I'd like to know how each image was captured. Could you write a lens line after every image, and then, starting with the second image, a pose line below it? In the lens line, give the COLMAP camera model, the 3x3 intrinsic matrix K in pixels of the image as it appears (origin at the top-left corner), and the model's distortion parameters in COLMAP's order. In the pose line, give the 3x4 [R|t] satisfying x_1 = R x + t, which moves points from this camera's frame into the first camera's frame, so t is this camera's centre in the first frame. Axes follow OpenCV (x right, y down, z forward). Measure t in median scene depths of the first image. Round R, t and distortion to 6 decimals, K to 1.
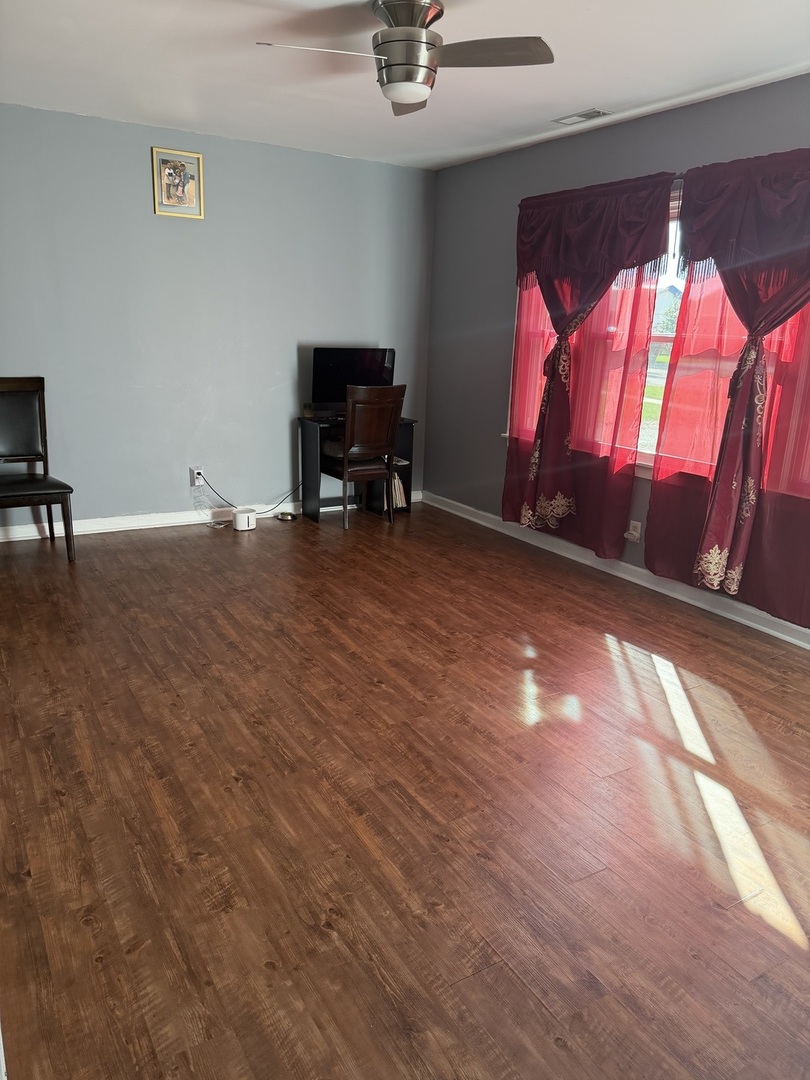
lens RADIAL K [[757.8, 0, 405.0], [0, 757.8, 540.0], [0, 0, 1]] dist [0.003417, -0.000929]
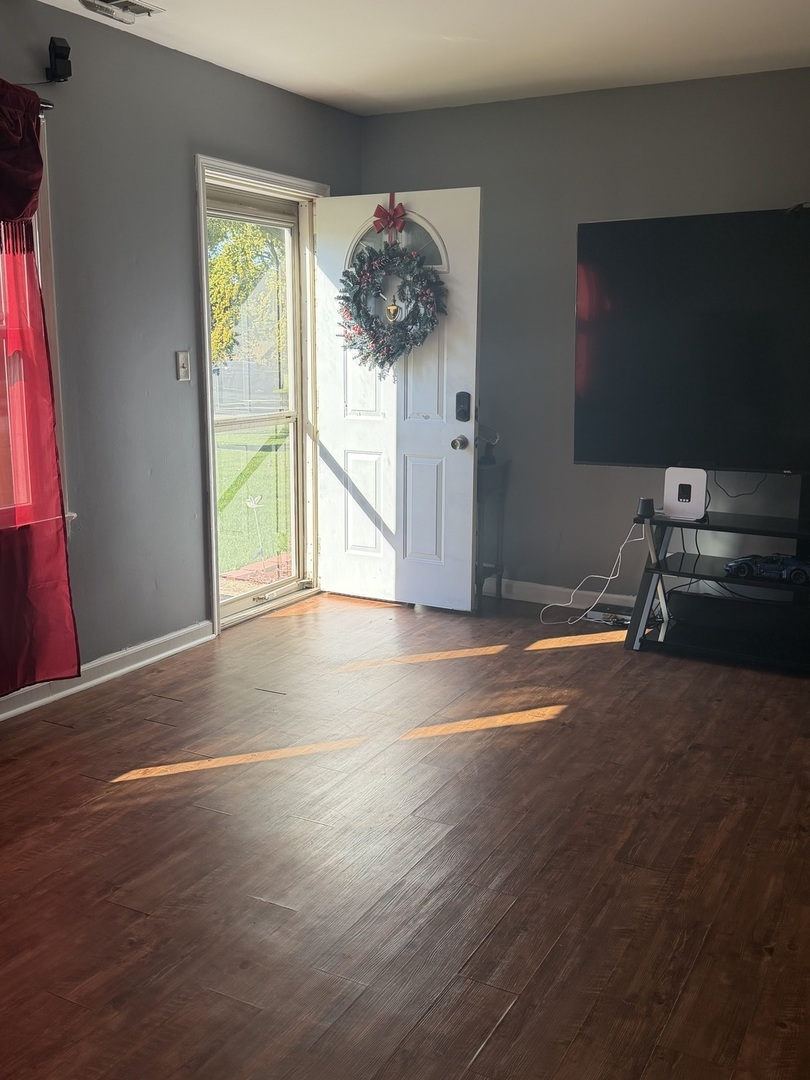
lens RADIAL K [[1052.6, 0, 405.0], [0, 1052.6, 540.0], [0, 0, 1]] dist [-0.001658, -0.017302]
pose [[-0.503870, -0.205749, 0.838917, -0.797614], [0.220580, 0.908367, 0.355266, -0.465291], [-0.835141, 0.364056, -0.412315, 1.549421]]
